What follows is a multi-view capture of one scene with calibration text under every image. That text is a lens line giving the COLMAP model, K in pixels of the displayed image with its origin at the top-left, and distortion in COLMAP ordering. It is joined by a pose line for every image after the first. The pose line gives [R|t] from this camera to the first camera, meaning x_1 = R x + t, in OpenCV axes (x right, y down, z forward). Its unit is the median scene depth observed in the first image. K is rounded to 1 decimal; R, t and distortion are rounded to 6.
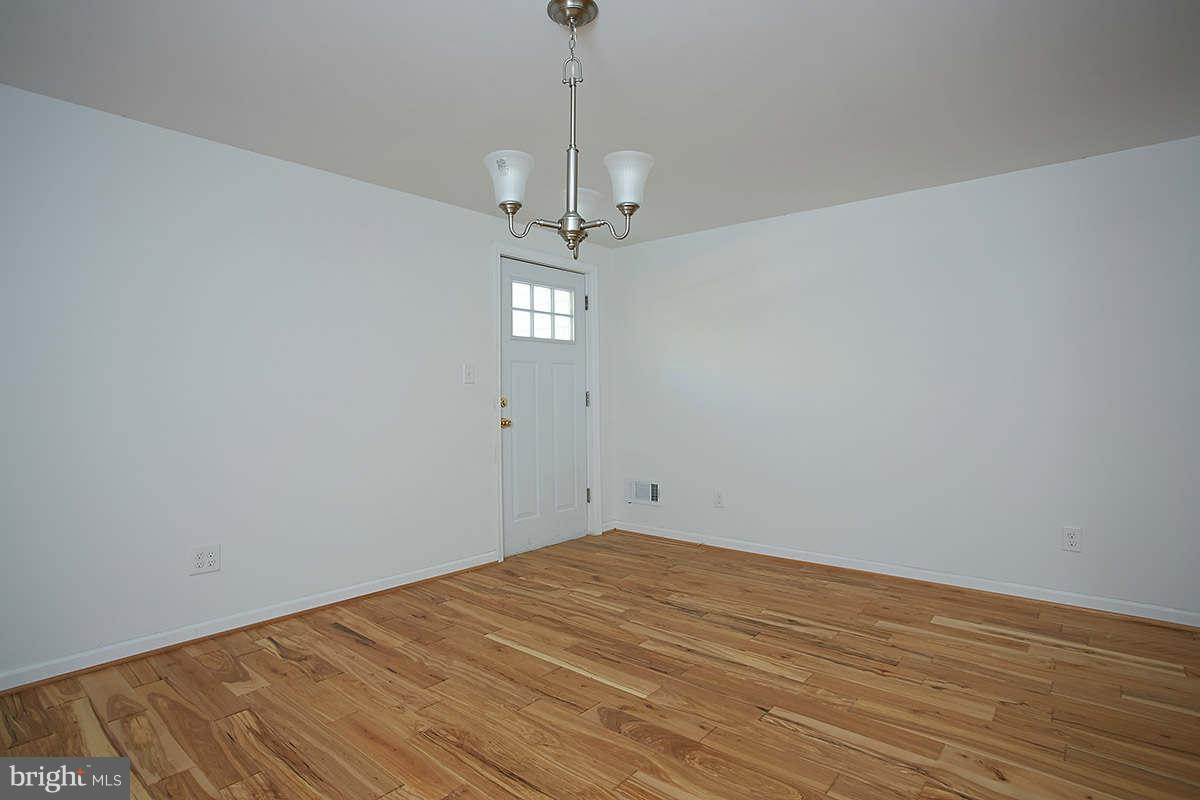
lens RADIAL K [[615.3, 0, 601.9], [0, 615.3, 398.3], [0, 0, 1]] dist [-0.053450, 0.013233]
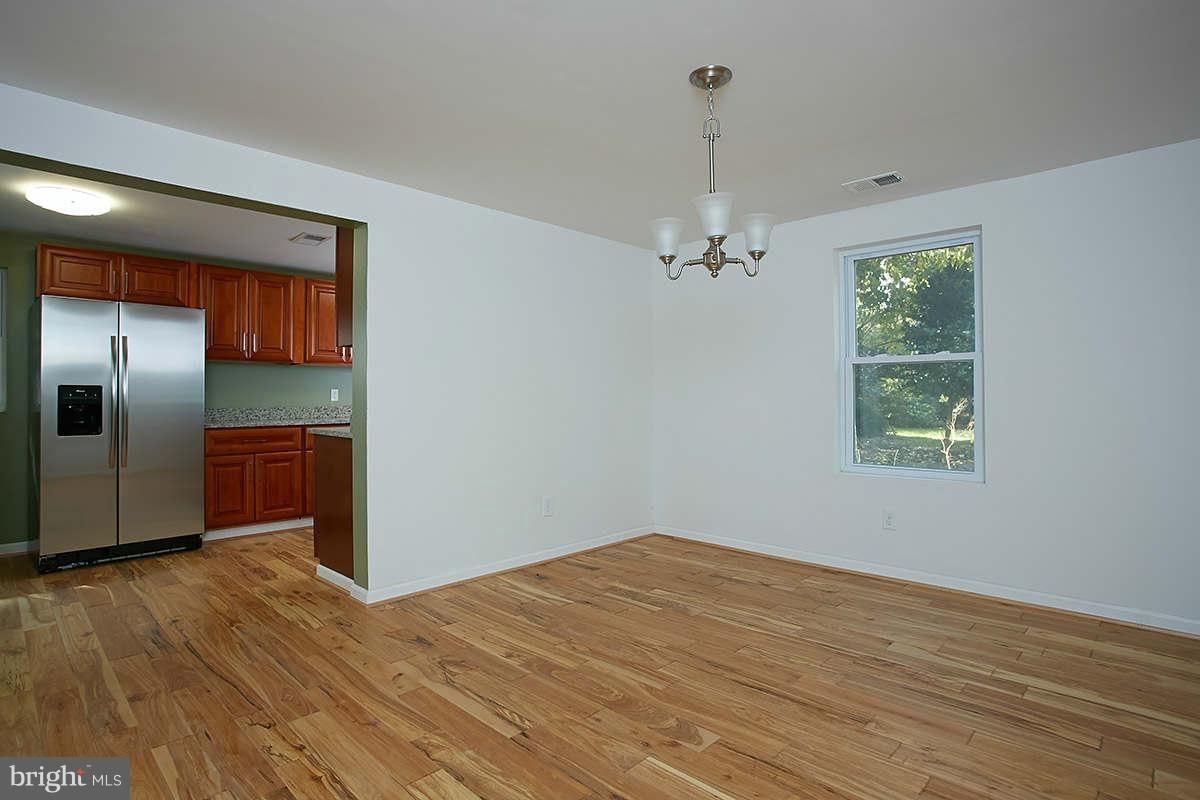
lens RADIAL K [[615.3, 0, 602.4], [0, 615.3, 401.1], [0, 0, 1]] dist [-0.053450, 0.013233]
pose [[-0.997817, 0.010626, 0.065179, 0.063641], [0.010884, 0.999934, 0.003606, -0.003729], [-0.065136, 0.004308, -0.997867, 1.539142]]
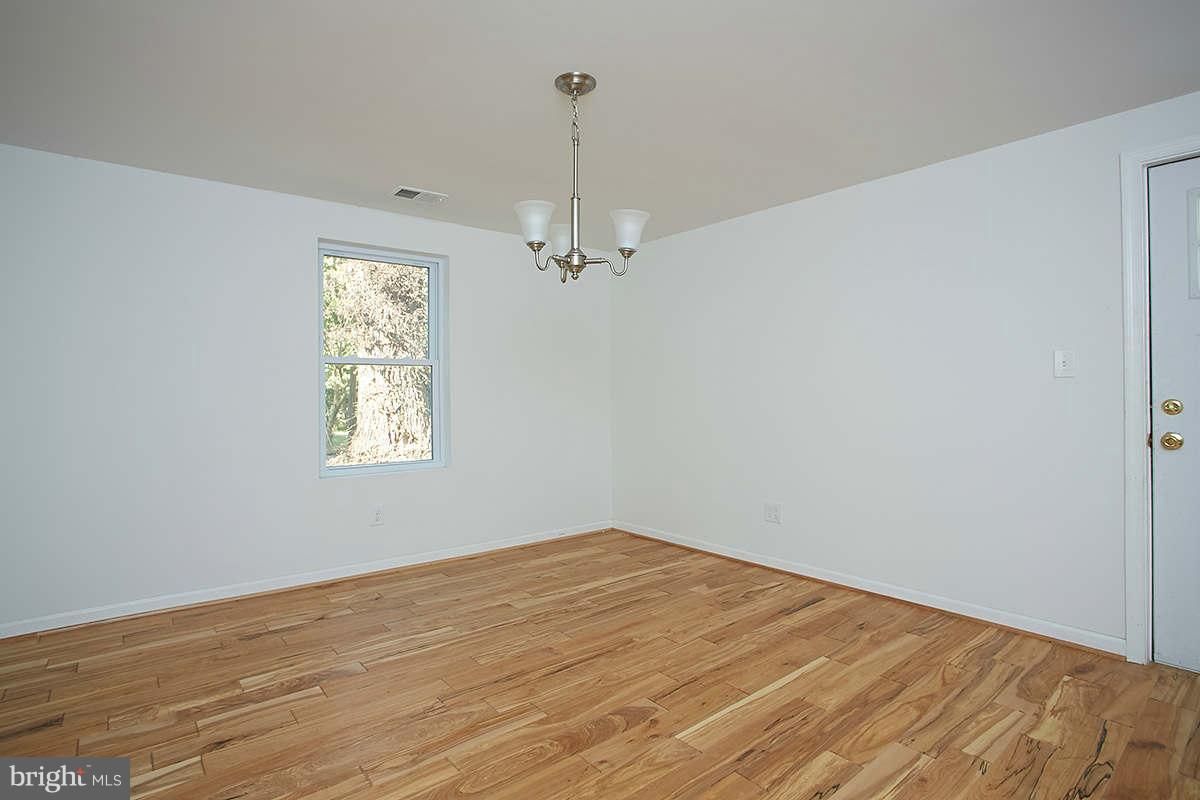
lens RADIAL K [[586.3, 0, 582.0], [0, 586.3, 384.9], [0, 0, 1]] dist [-0.042521, 0.008823]
pose [[-0.200684, -0.008630, -0.979618, 0.790421], [0.007634, 0.999917, -0.010373, -0.019174], [0.979626, -0.009560, -0.200601, 0.871501]]
